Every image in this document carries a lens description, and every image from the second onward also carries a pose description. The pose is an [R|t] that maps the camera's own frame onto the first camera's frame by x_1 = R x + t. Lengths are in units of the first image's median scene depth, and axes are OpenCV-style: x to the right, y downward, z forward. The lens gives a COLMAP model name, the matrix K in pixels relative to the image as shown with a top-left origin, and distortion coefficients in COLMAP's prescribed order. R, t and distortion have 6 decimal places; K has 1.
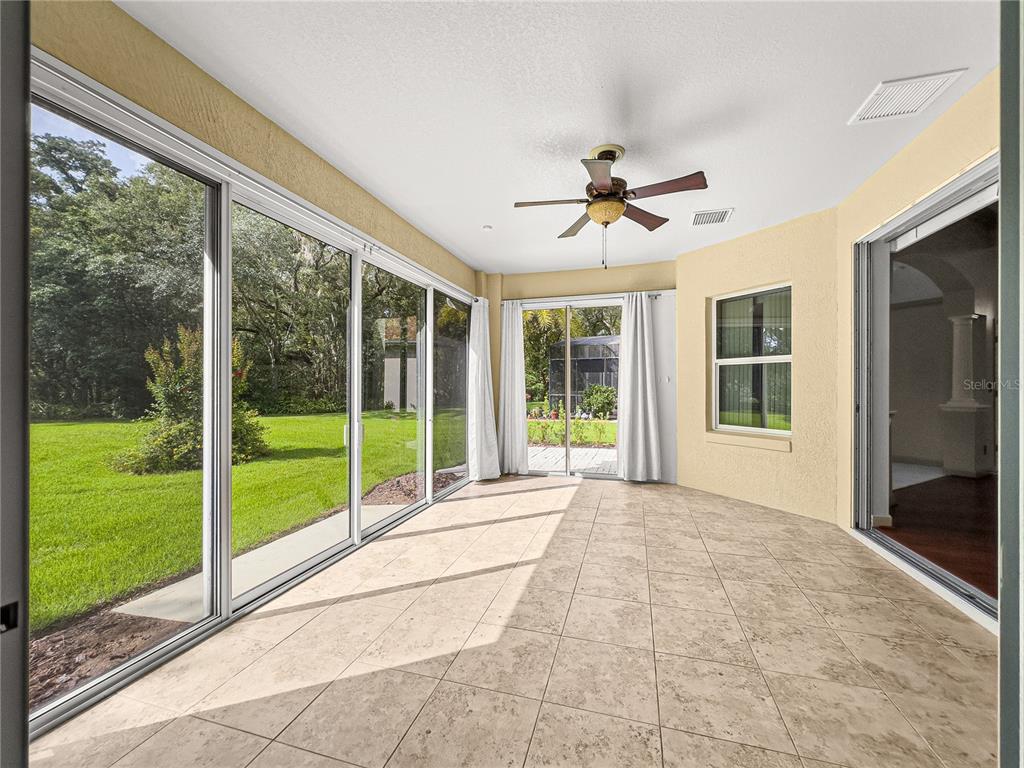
lens RADIAL K [[417.7, 0, 512.0], [0, 417.7, 384.0], [0, 0, 1]] dist [-0.002275, 0.000059]
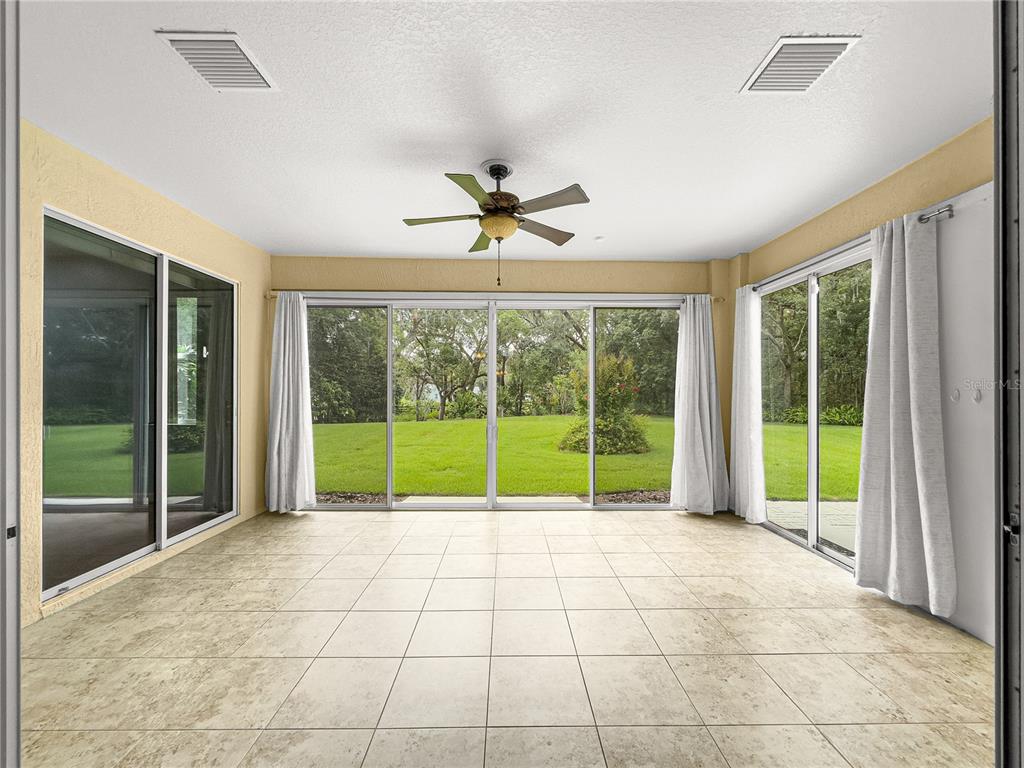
lens RADIAL K [[417.7, 0, 512.0], [0, 417.7, 384.0], [0, 0, 1]] dist [-0.002275, 0.000059]
pose [[0.282489, -0.010810, -0.959210, 1.167198], [0.002974, 0.999942, -0.010393, -0.037437], [0.959266, 0.000083, 0.282504, 0.747175]]
